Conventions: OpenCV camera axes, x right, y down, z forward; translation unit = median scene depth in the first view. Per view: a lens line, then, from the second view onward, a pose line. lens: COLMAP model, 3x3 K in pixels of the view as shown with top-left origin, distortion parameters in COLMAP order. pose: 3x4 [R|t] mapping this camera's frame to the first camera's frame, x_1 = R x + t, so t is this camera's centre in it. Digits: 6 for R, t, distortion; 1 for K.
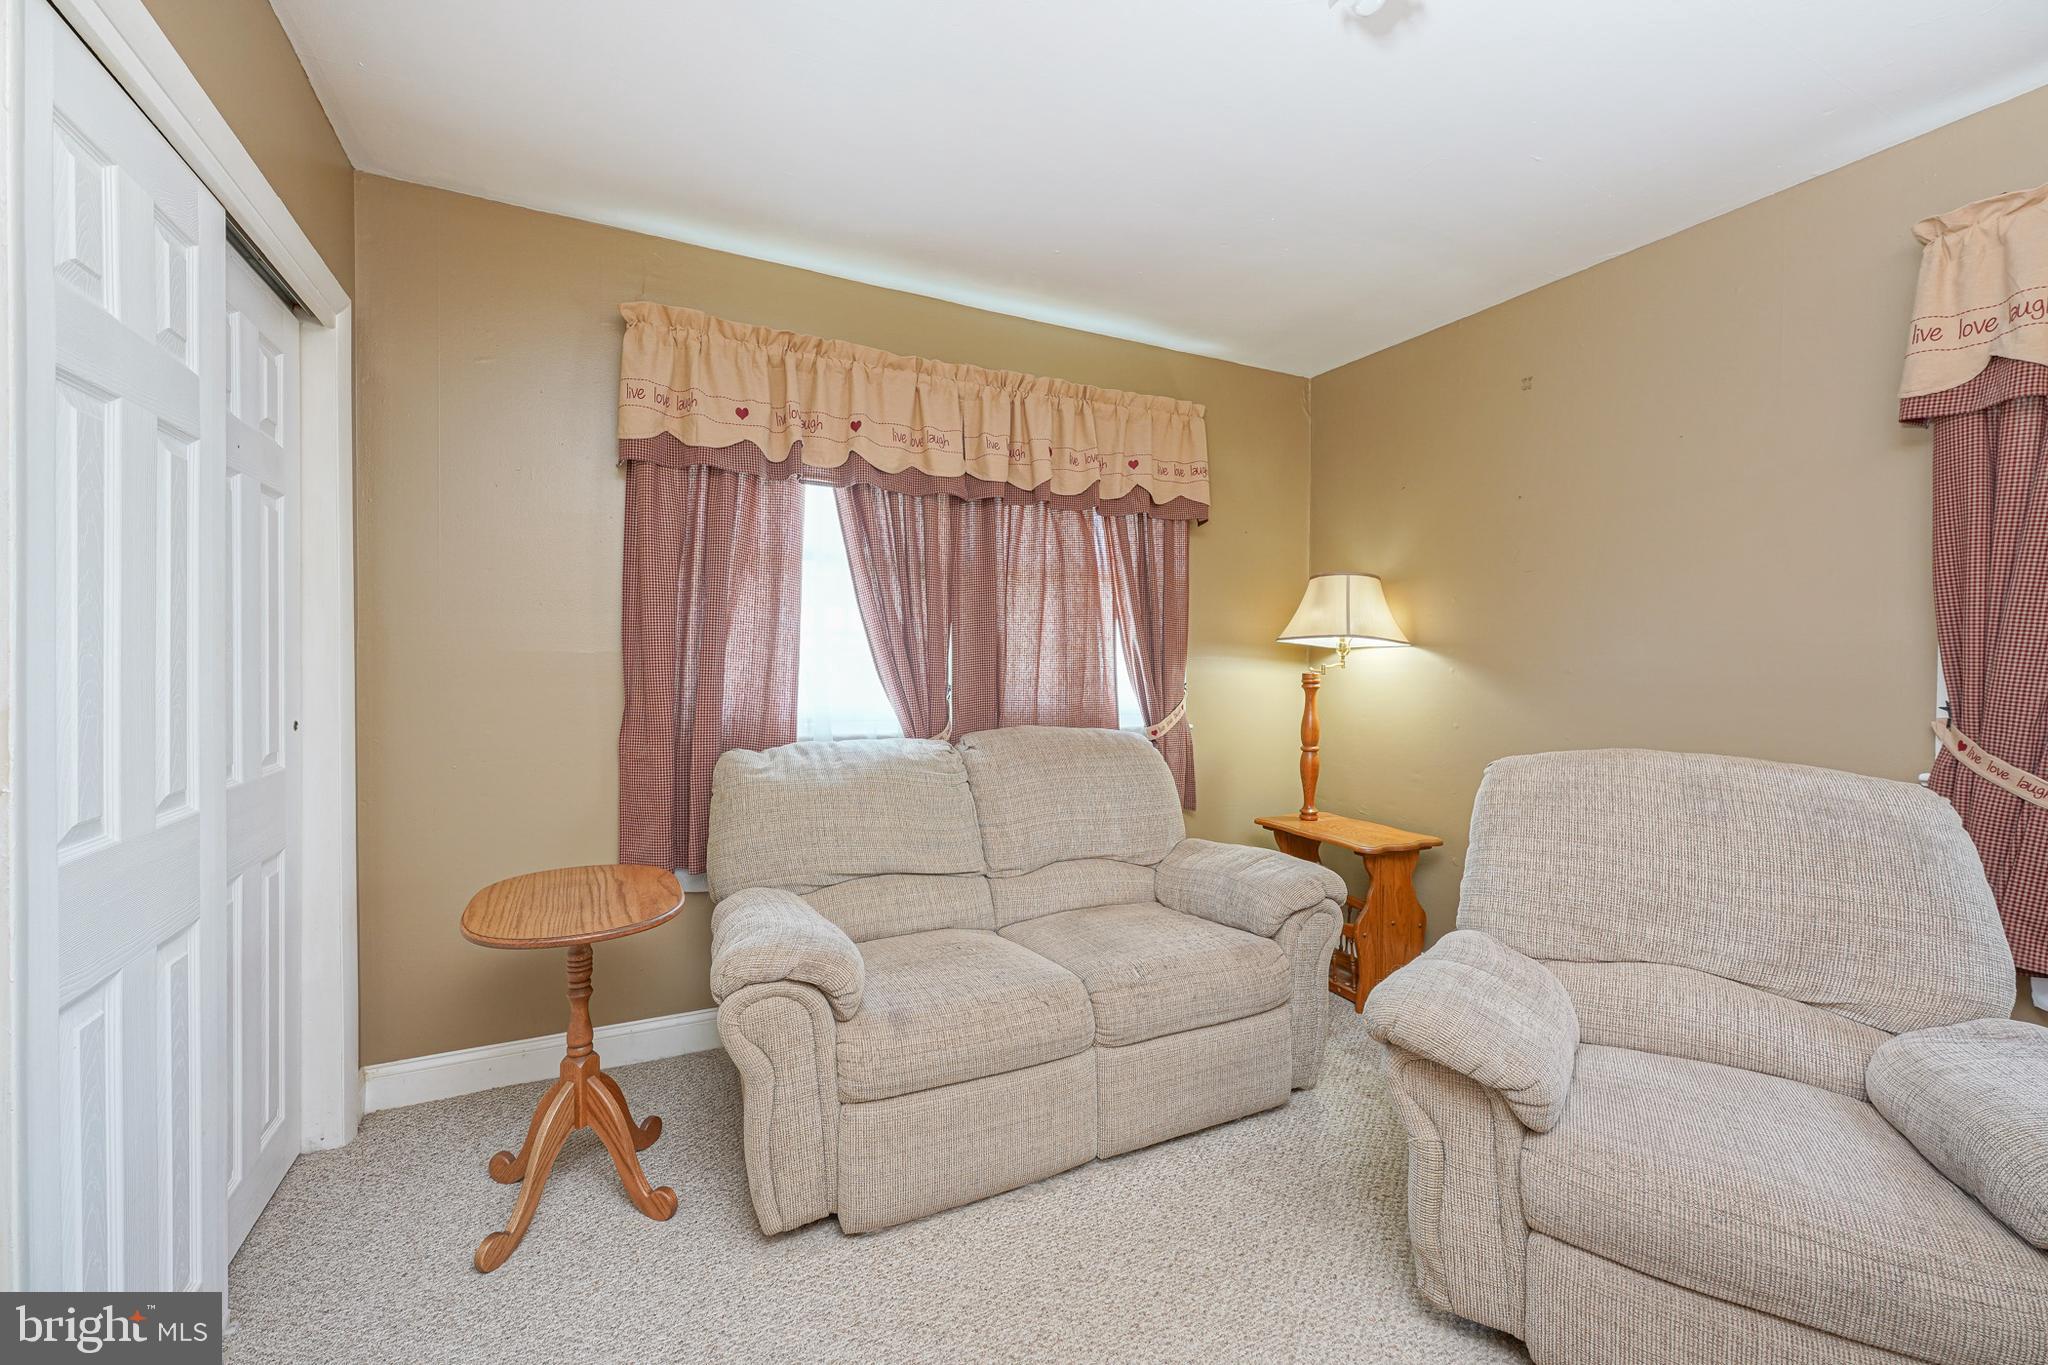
lens RADIAL K [[833.2, 0, 1021.0], [0, 833.2, 677.2], [0, 0, 1]] dist [-0.005538, 0.001494]
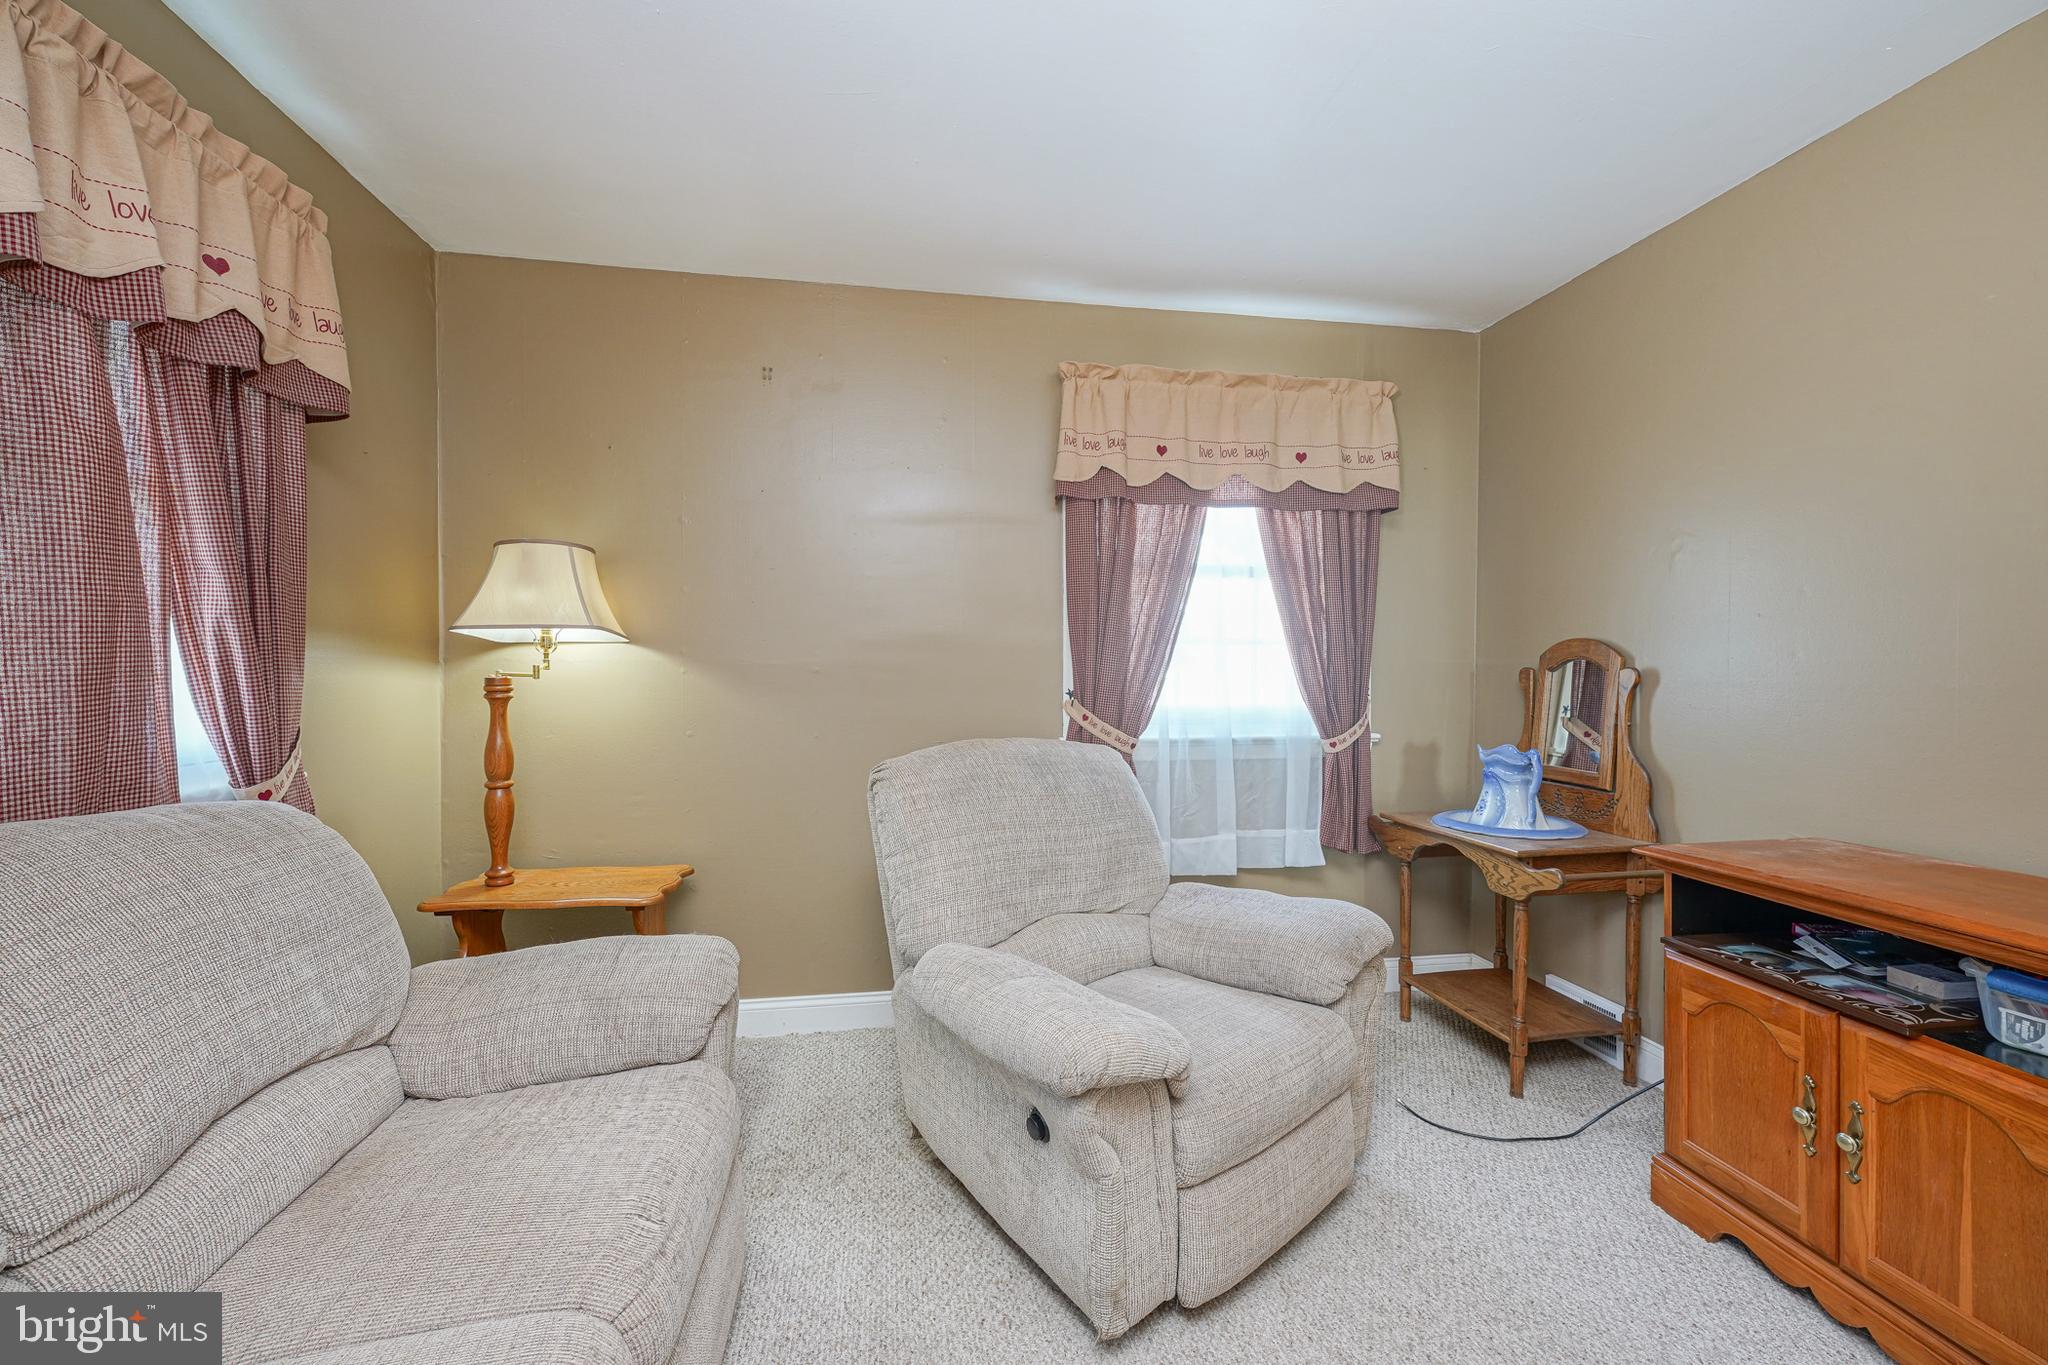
lens RADIAL K [[833.2, 0, 934.1], [0, 833.2, 681.2], [0, 0, 1]] dist [-0.005538, 0.001494]
pose [[0.286718, -0.022765, 0.957744, -0.264430], [0.015524, 0.999697, 0.019114, -0.010992], [-0.957889, 0.009388, 0.286985, 0.531590]]
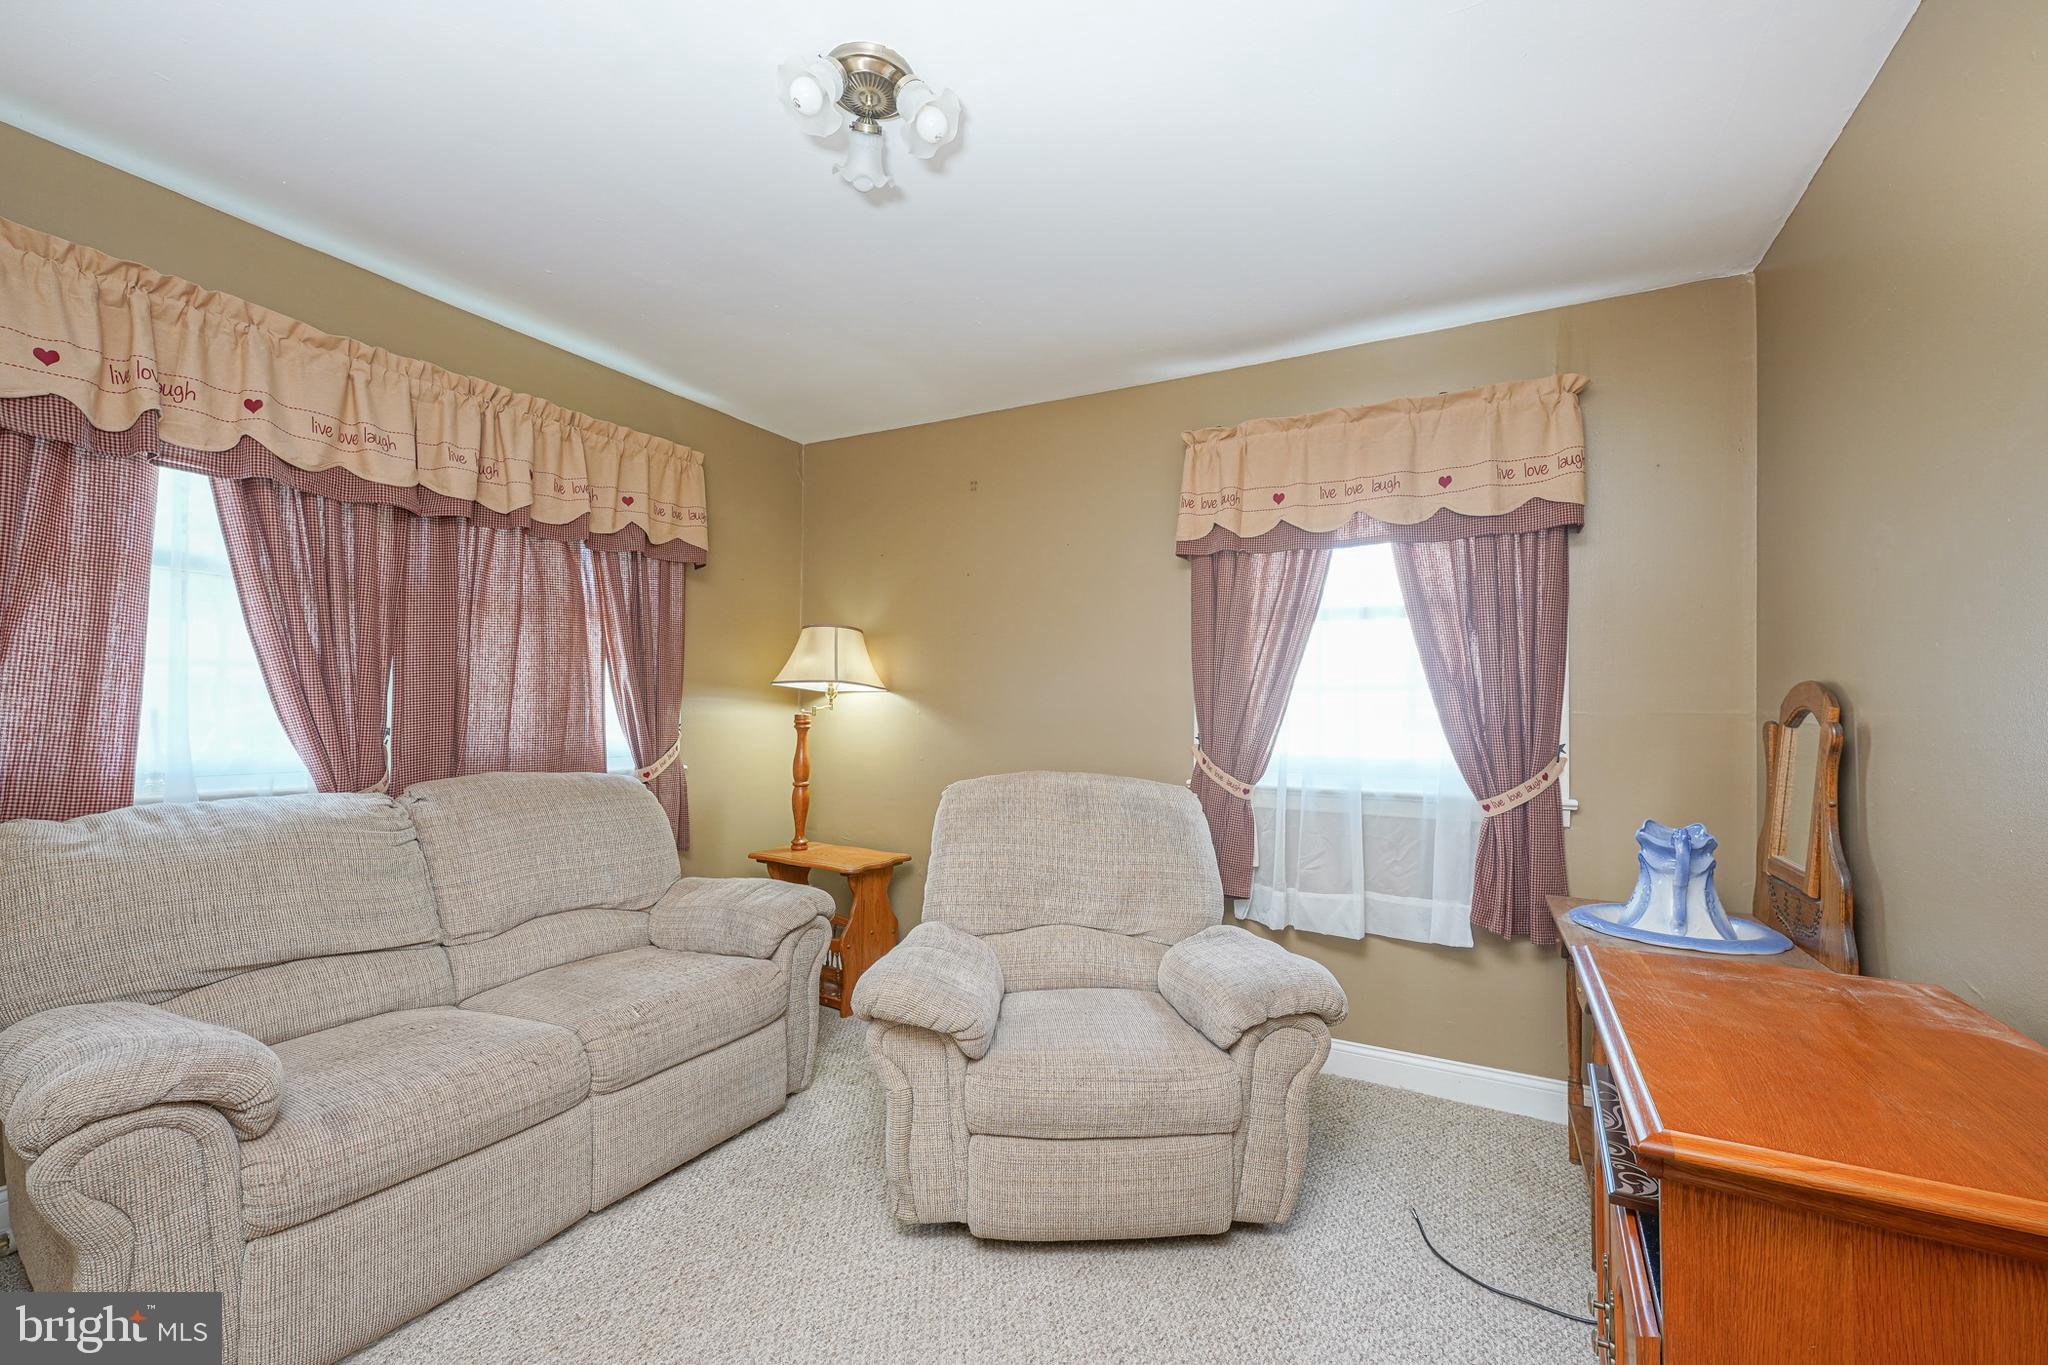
lens RADIAL K [[833.2, 0, 1035.5], [0, 833.2, 695.6], [0, 0, 1]] dist [-0.005538, 0.001494]
pose [[0.815382, 0.014839, 0.578733, -0.042926], [0.000386, 0.999657, -0.026176, -0.001108], [-0.578923, 0.021567, 0.815097, -0.082556]]
